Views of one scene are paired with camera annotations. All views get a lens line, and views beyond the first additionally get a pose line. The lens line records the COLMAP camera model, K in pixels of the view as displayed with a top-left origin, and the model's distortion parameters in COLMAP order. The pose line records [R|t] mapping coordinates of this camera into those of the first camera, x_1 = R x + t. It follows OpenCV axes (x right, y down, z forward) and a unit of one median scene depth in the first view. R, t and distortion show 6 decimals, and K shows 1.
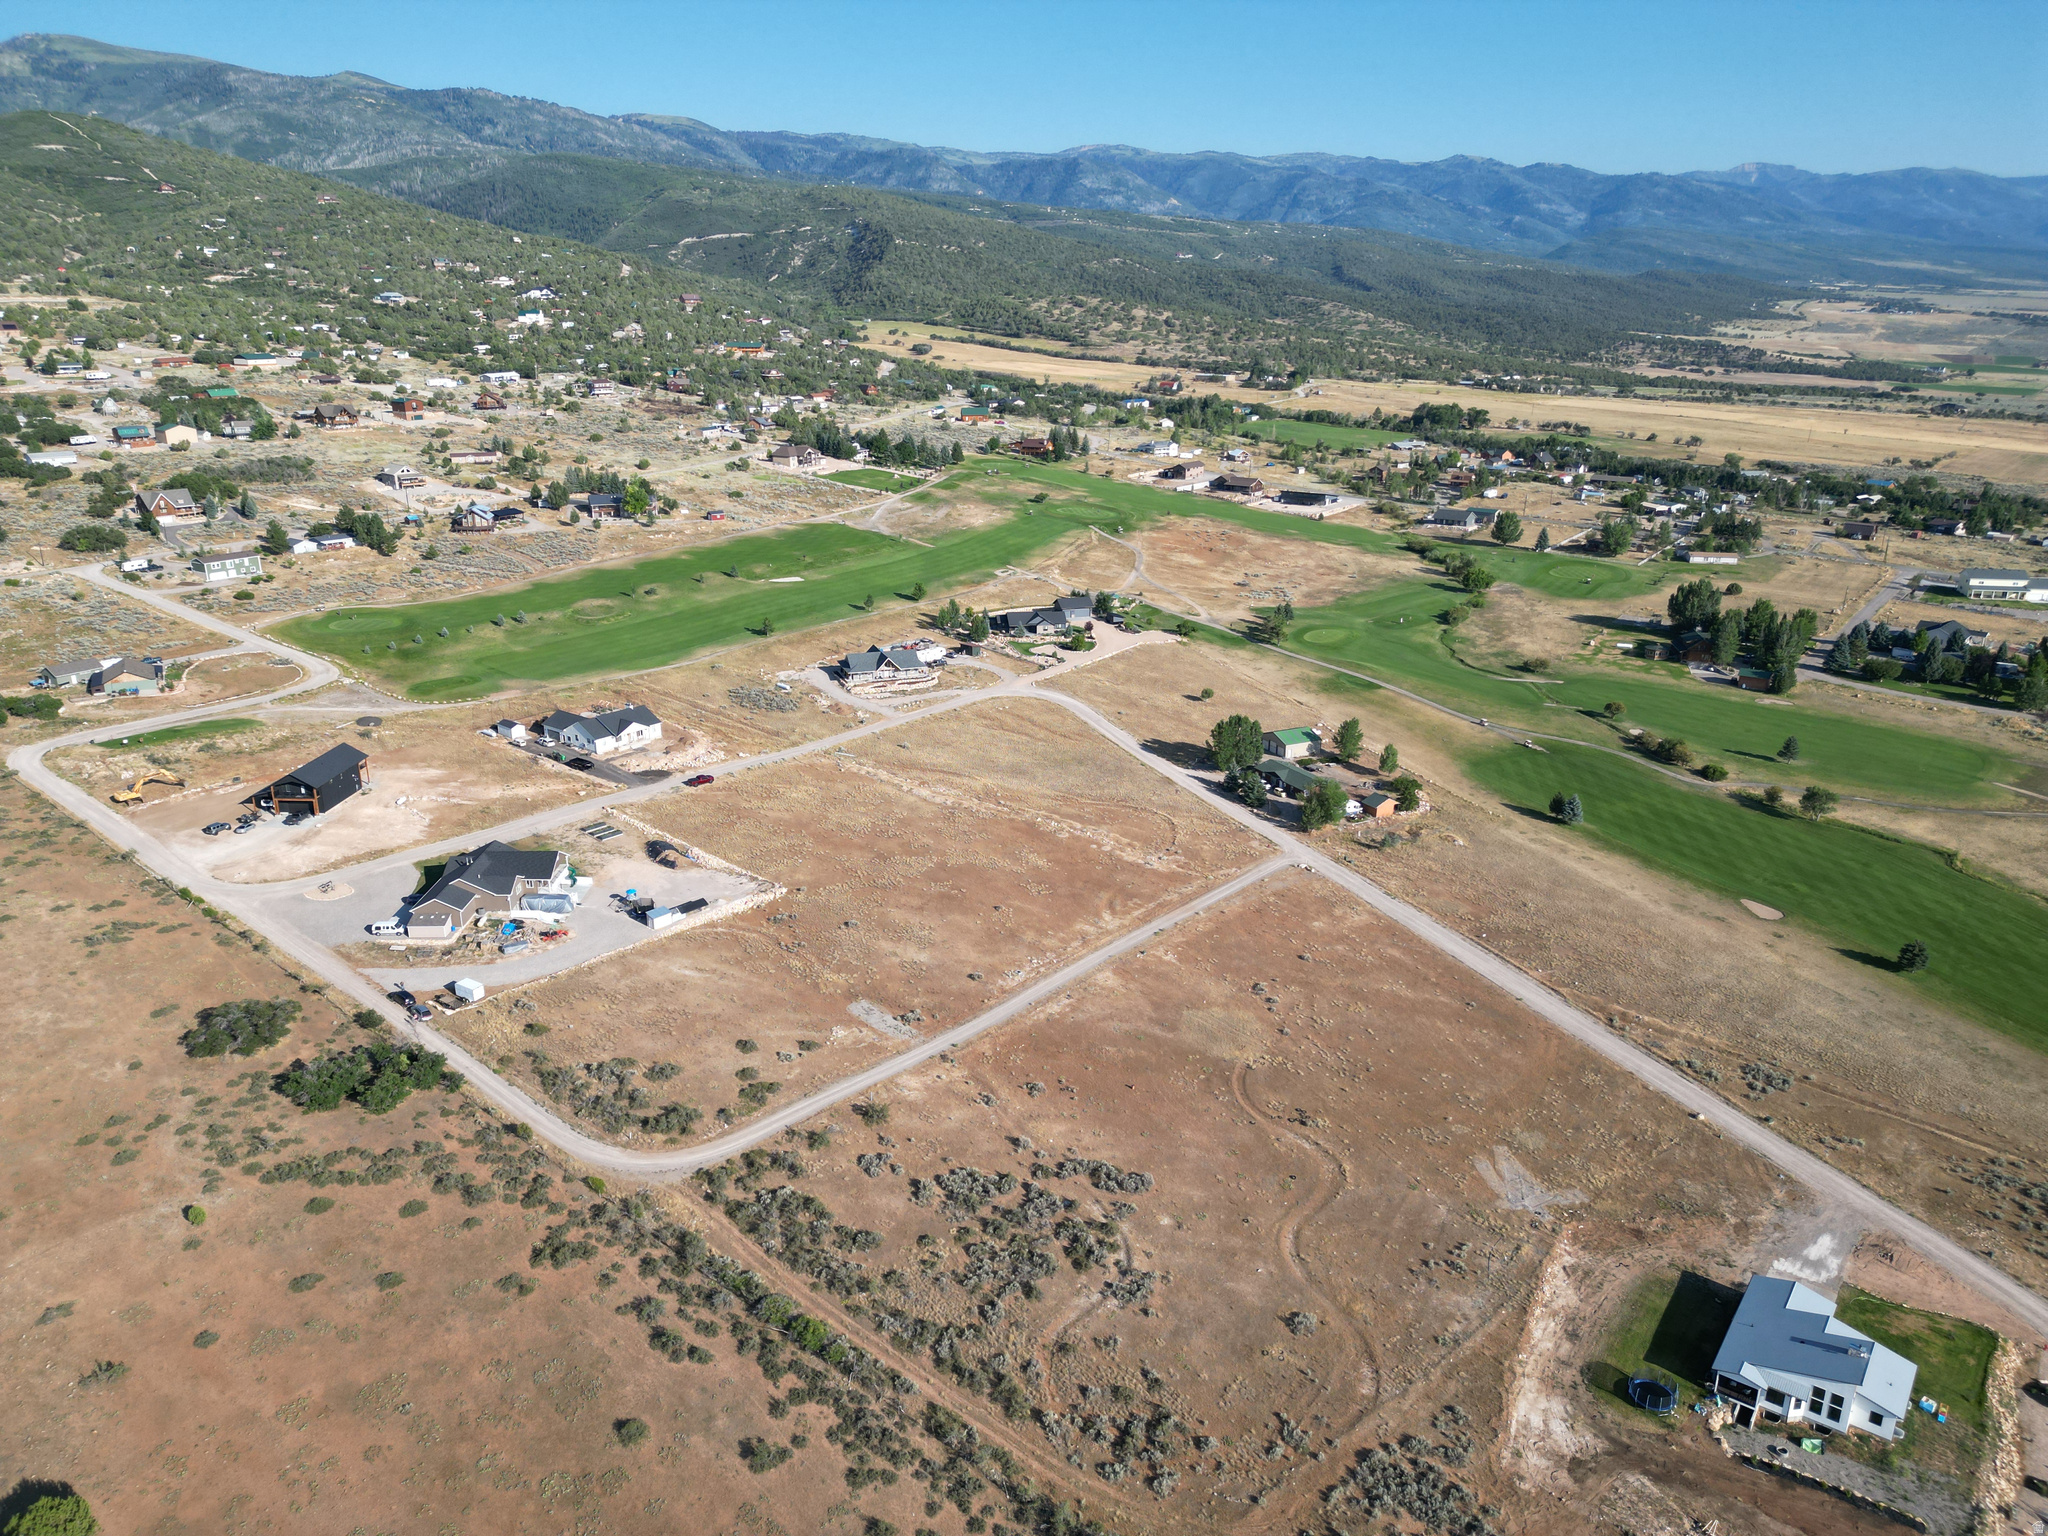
lens RADIAL K [[1432.8, 0, 1024.0], [0, 1432.8, 768.0], [0, 0, 1]] dist [0.066572, -0.064226]
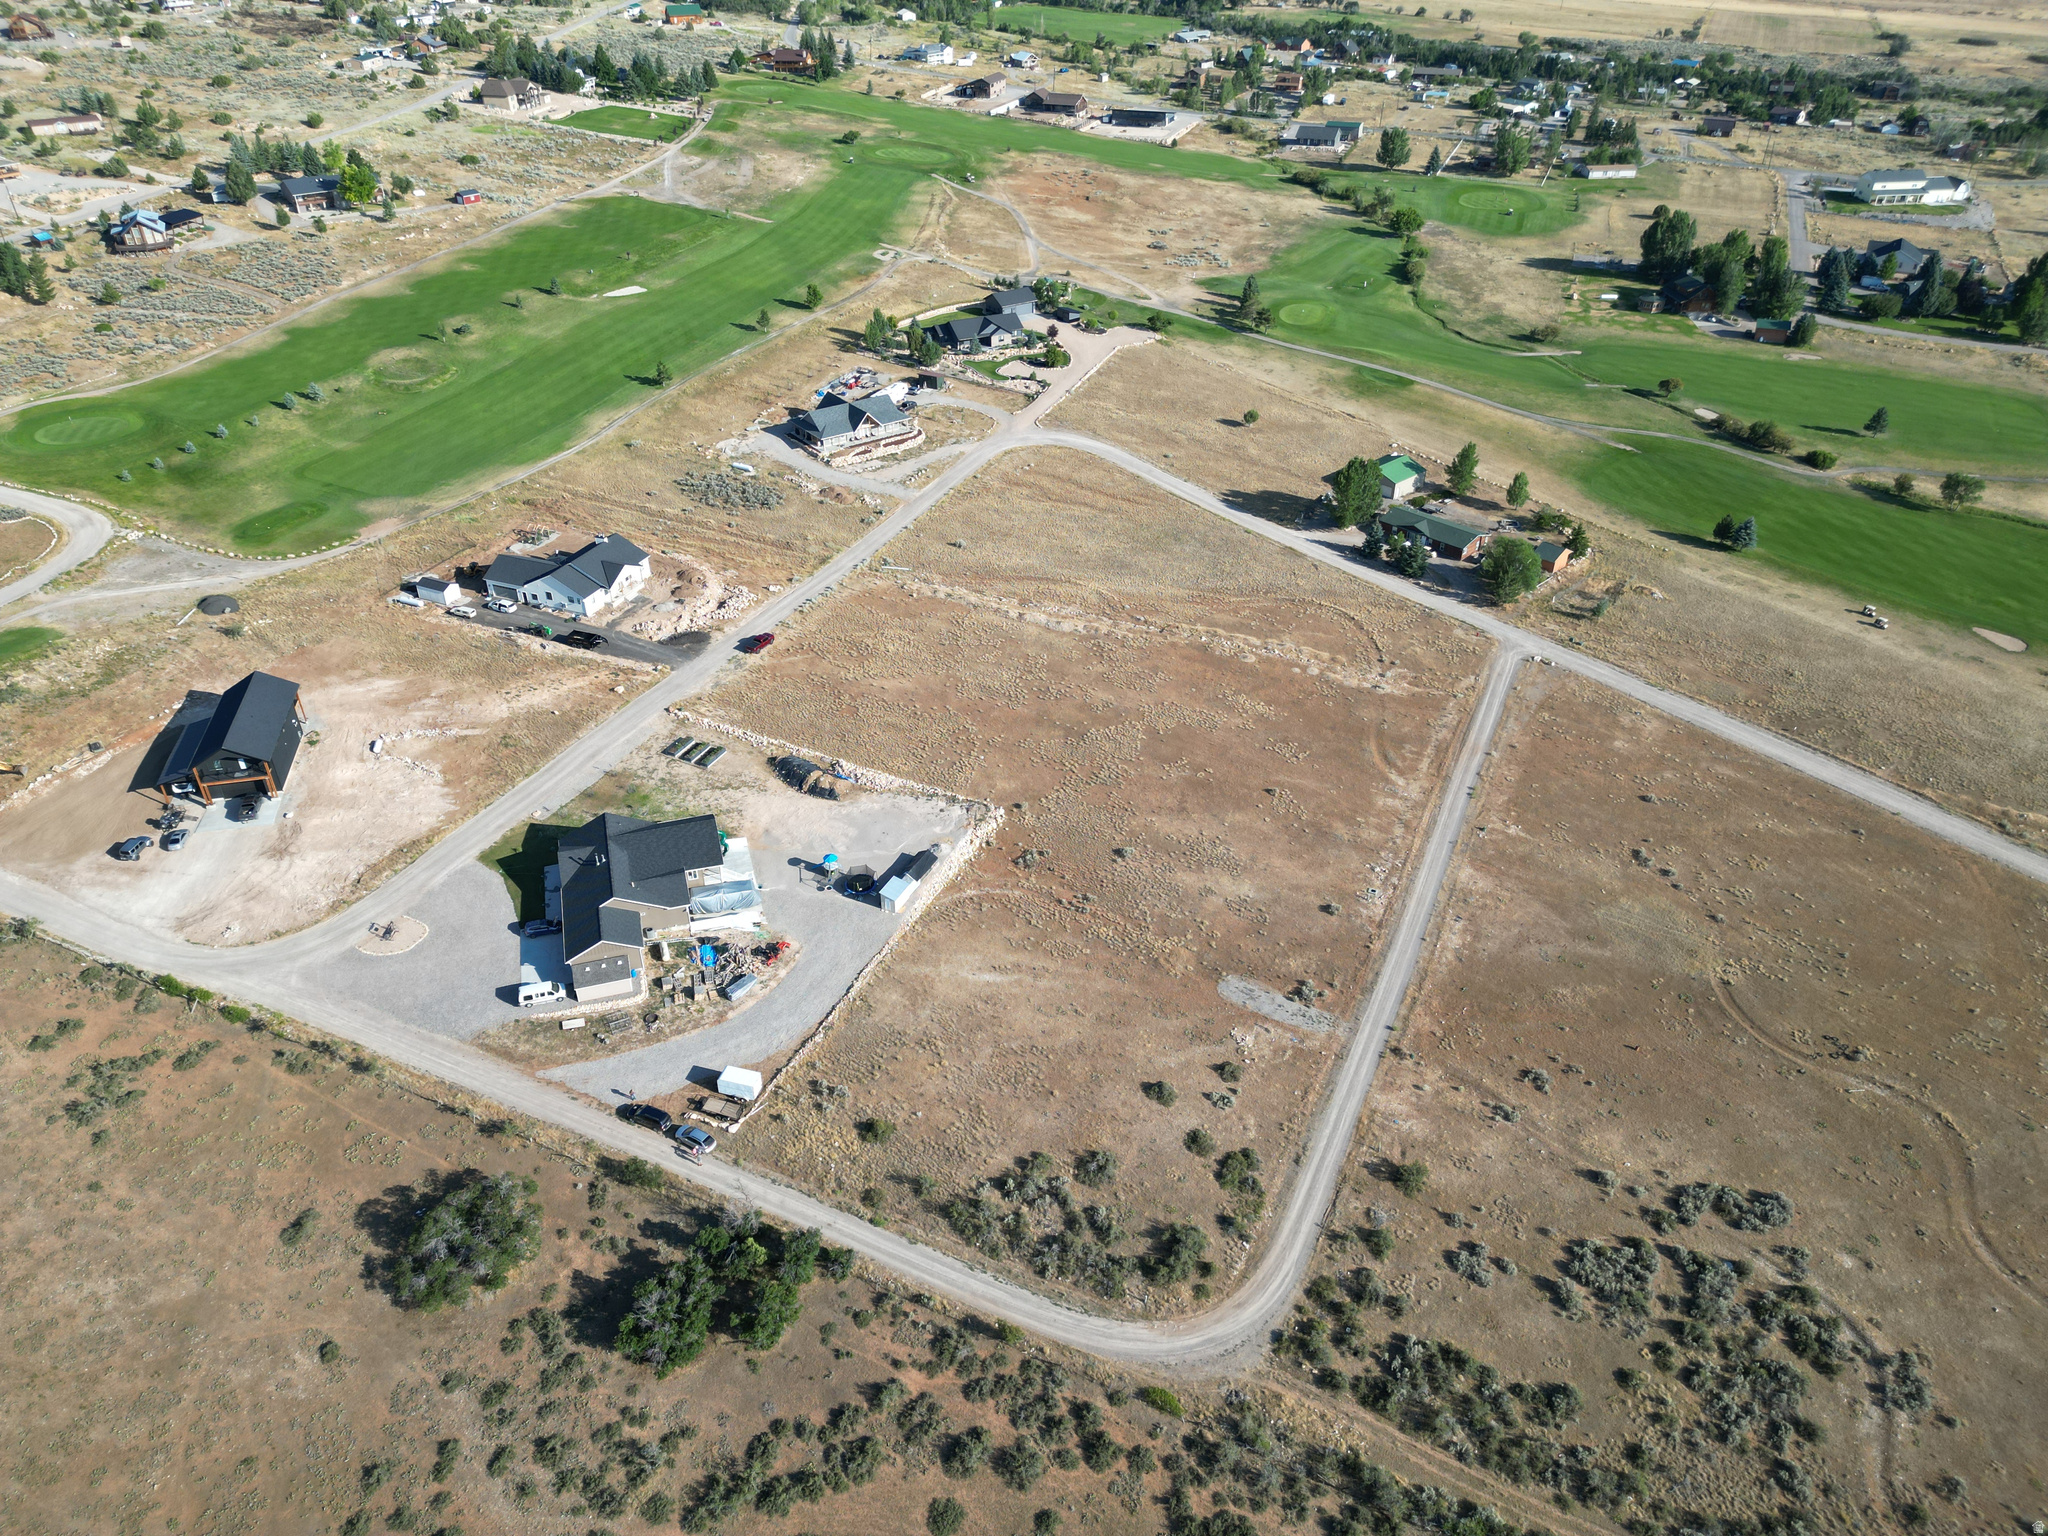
lens RADIAL K [[1432.8, 0, 1024.0], [0, 1432.8, 768.0], [0, 0, 1]] dist [0.066572, -0.064226]
pose [[0.960777, -0.158890, 0.227290, -0.228273], [0.094767, 0.958364, 0.269366, -0.097447], [-0.260626, -0.237262, 0.935832, 0.209799]]
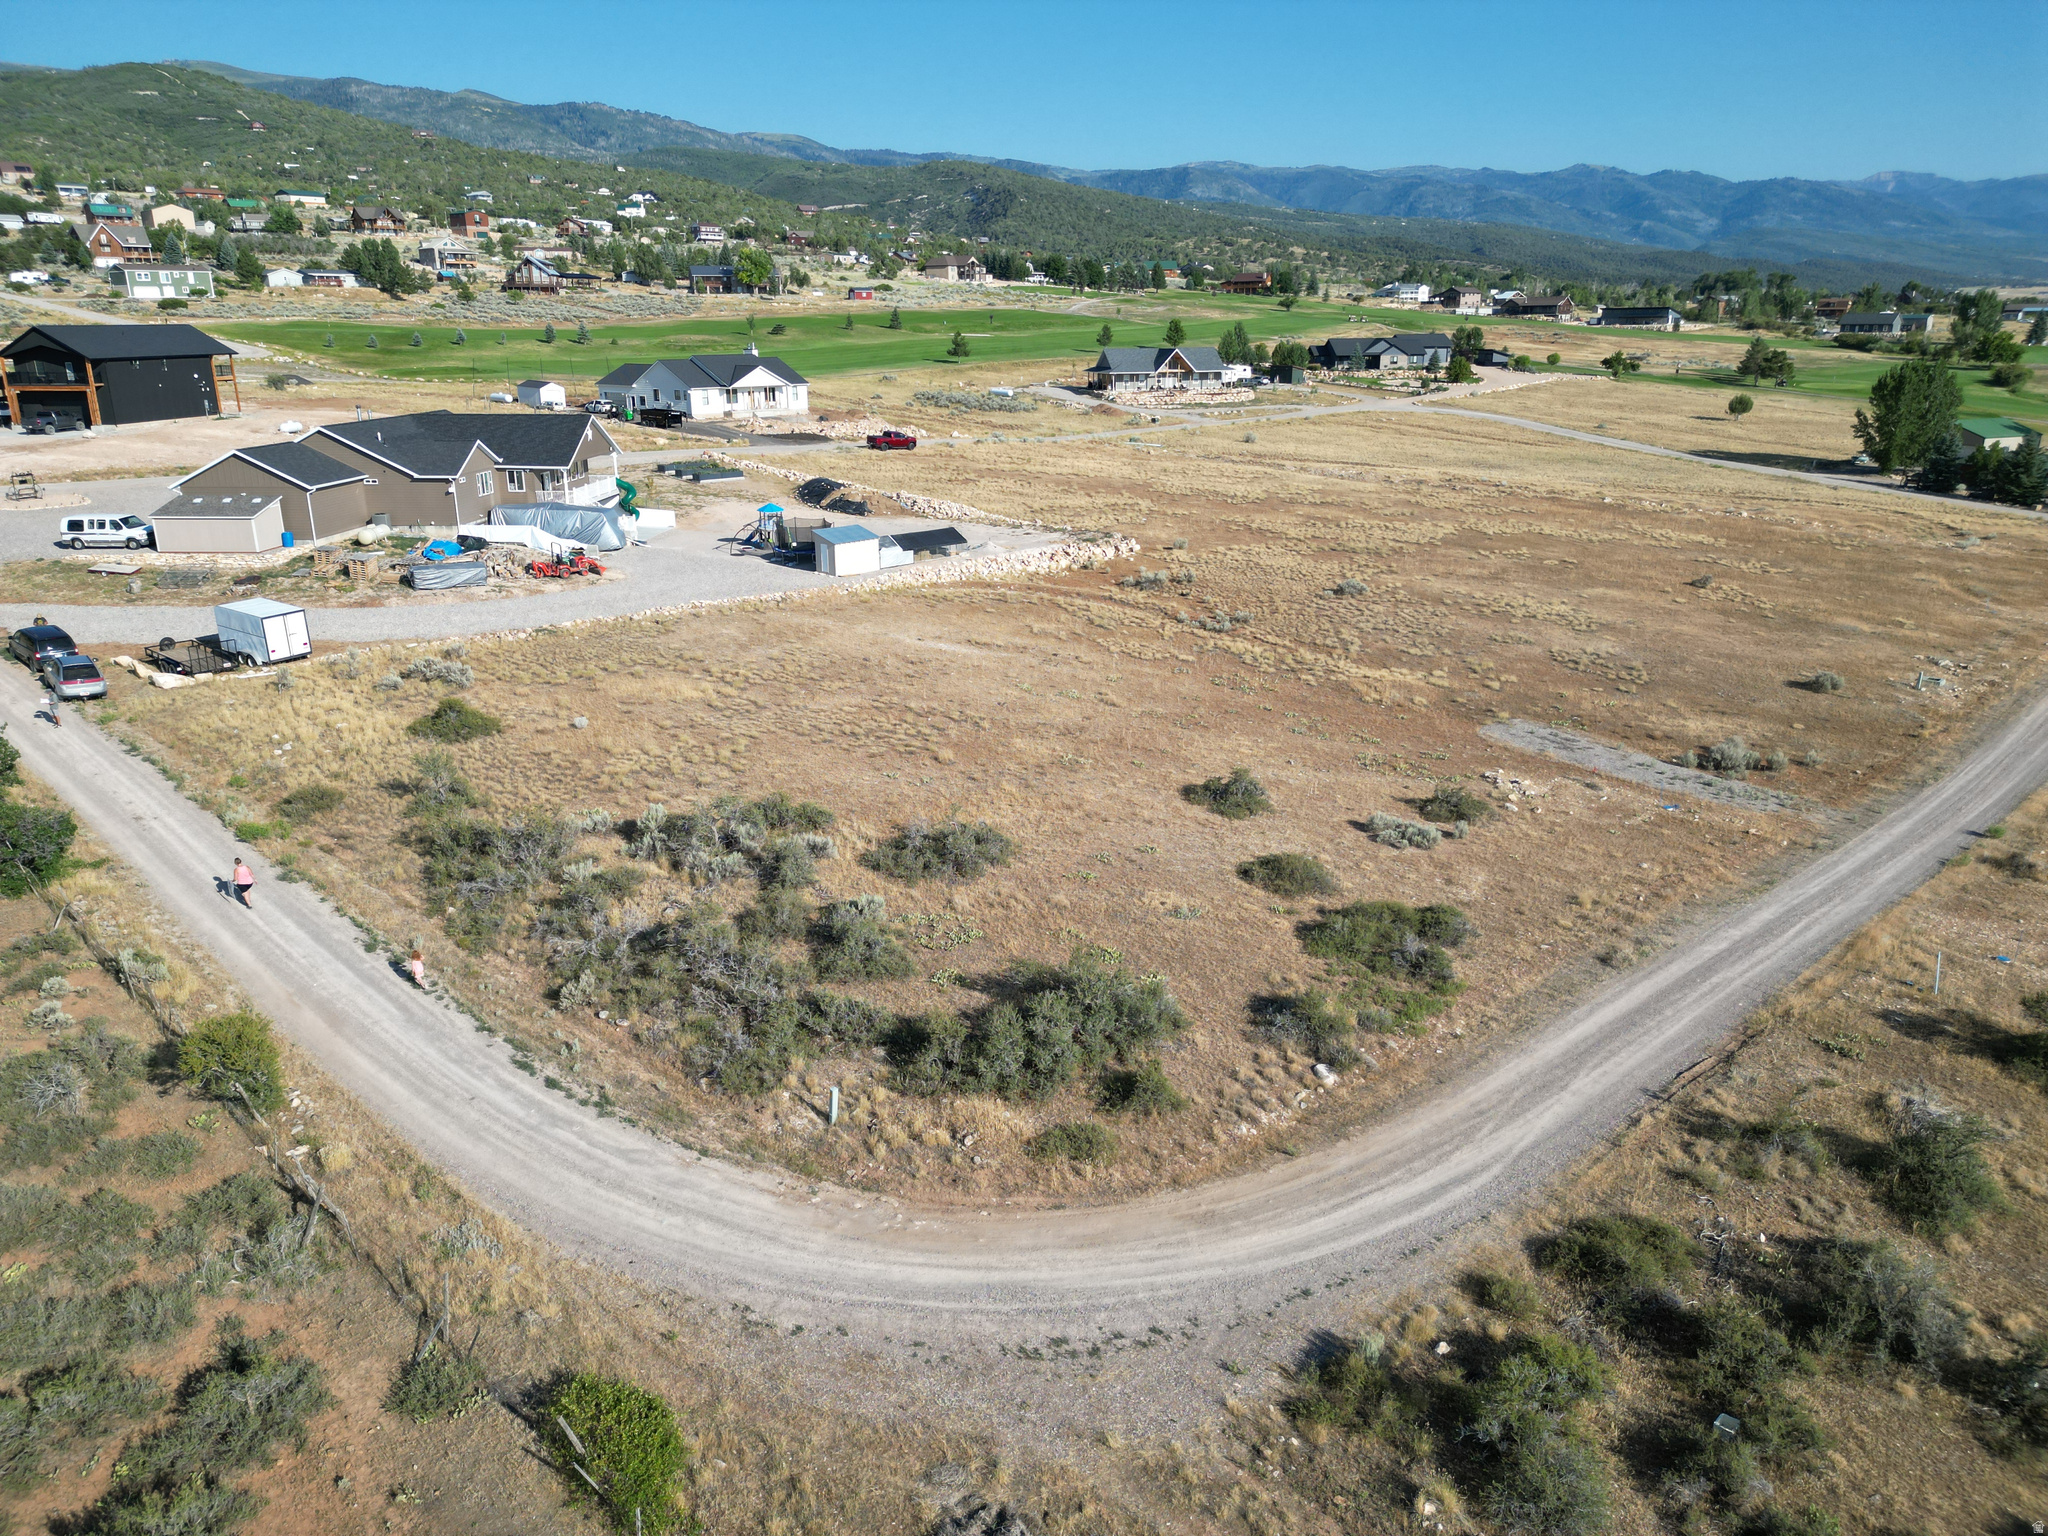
lens RADIAL K [[1432.8, 0, 1024.0], [0, 1432.8, 768.0], [0, 0, 1]] dist [0.066572, -0.064226]
pose [[0.997837, 0.011907, -0.064654, -0.121238], [-0.013063, 0.999762, -0.017488, 0.109720], [0.064430, 0.018294, 0.997755, 0.419447]]
